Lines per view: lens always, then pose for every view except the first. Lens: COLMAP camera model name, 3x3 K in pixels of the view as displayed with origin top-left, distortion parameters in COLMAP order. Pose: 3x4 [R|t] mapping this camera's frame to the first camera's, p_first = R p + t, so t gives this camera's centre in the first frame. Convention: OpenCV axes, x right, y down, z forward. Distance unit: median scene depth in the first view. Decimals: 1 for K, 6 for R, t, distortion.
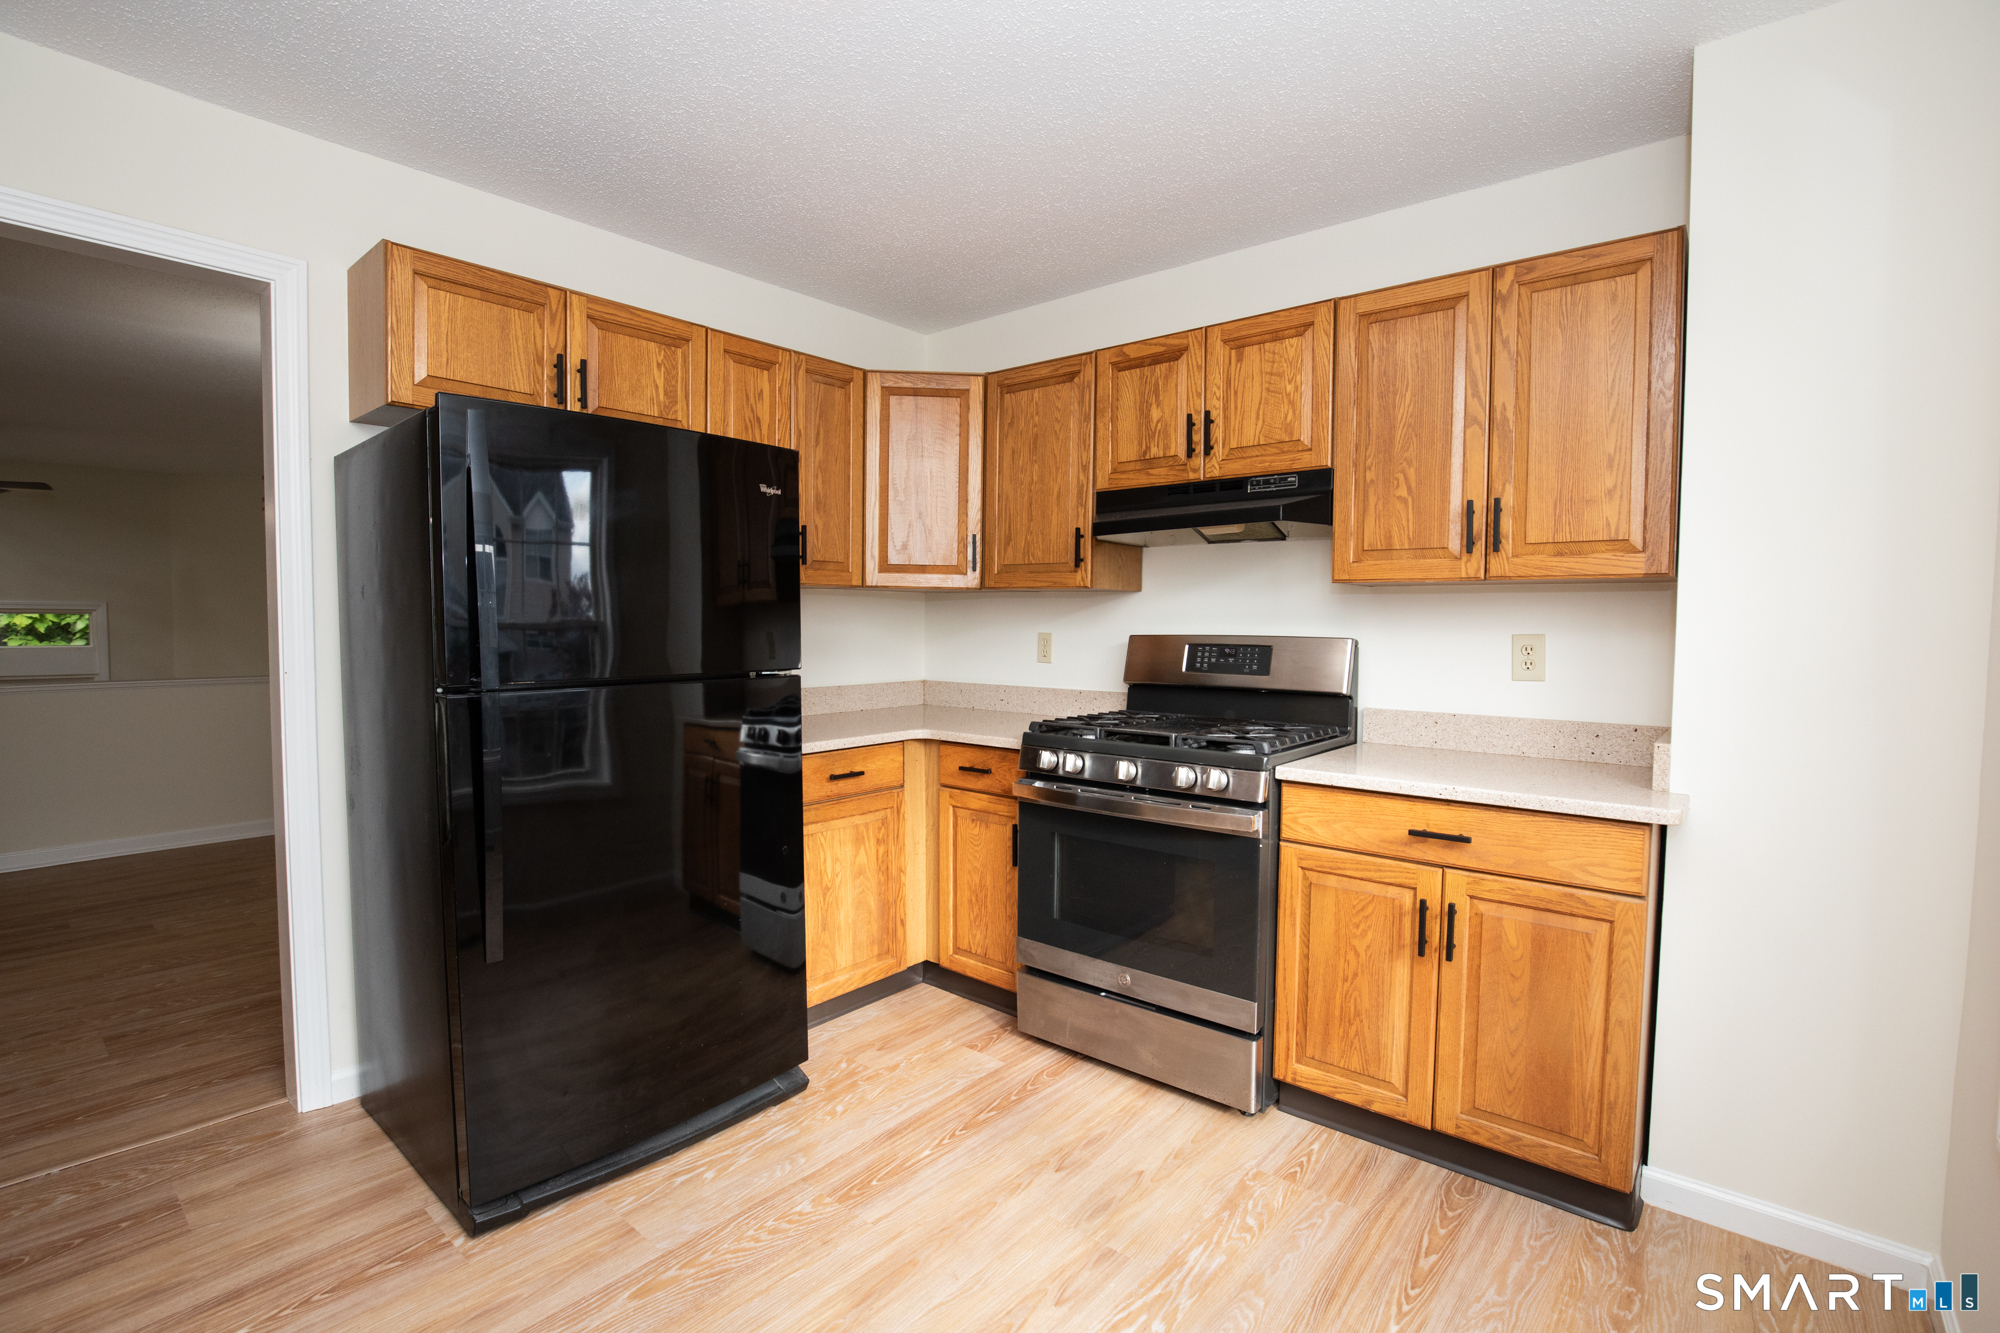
lens RADIAL K [[928.0, 0, 1000.2], [0, 928.0, 664.1], [0, 0, 1]] dist [-0.035545, 0.004323]
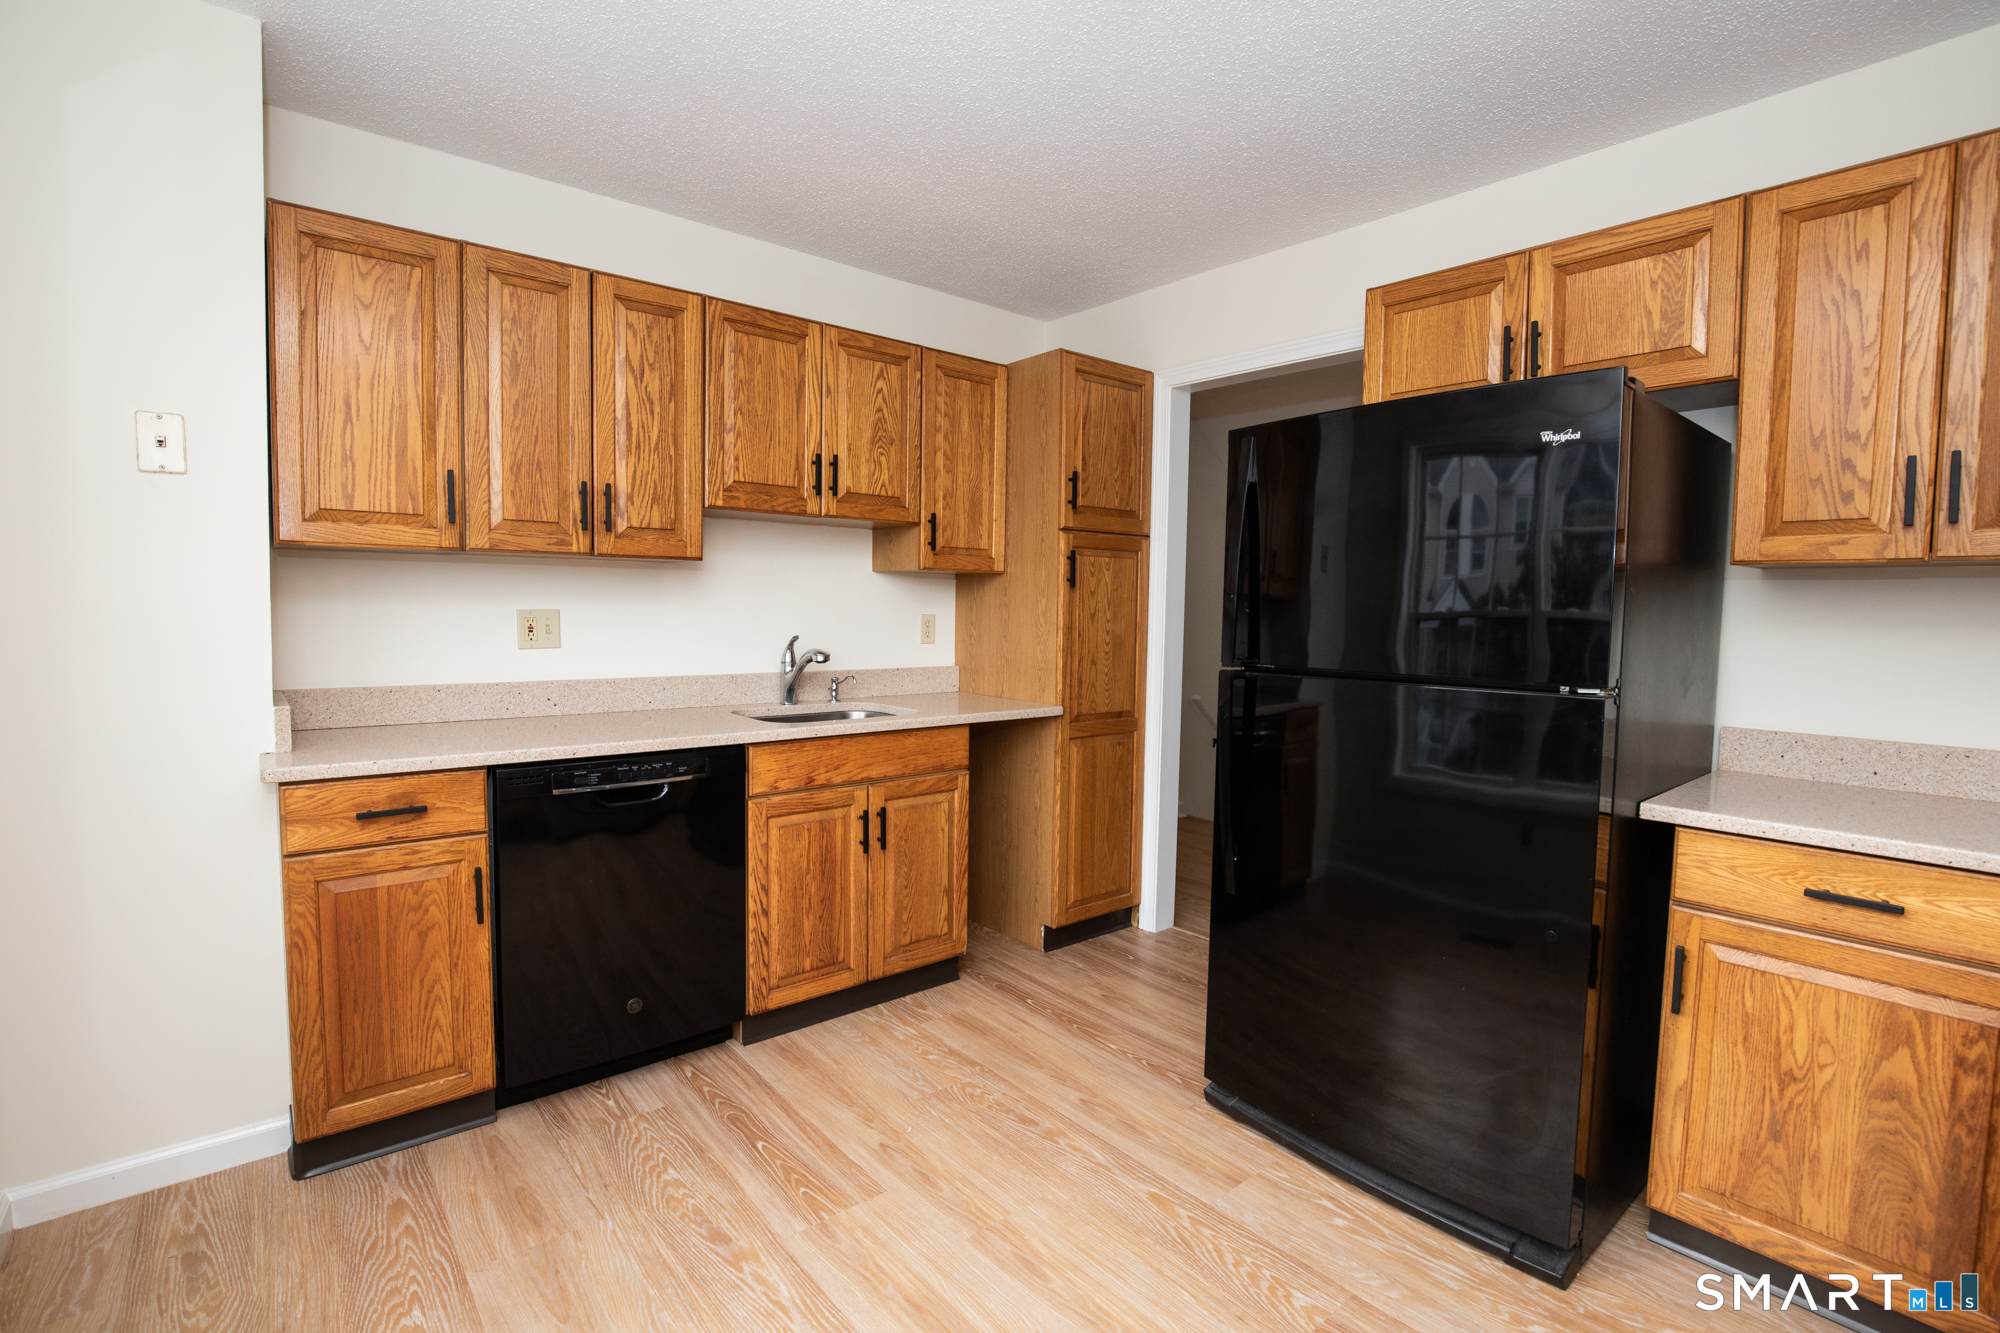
lens RADIAL K [[928.0, 0, 1006.5], [0, 928.0, 665.6], [0, 0, 1]] dist [-0.035545, 0.004323]
pose [[-0.169680, 0.056185, -0.983896, 0.555512], [-0.064980, 0.995563, 0.068057, -0.030879], [0.983355, 0.075482, -0.165276, 0.723393]]
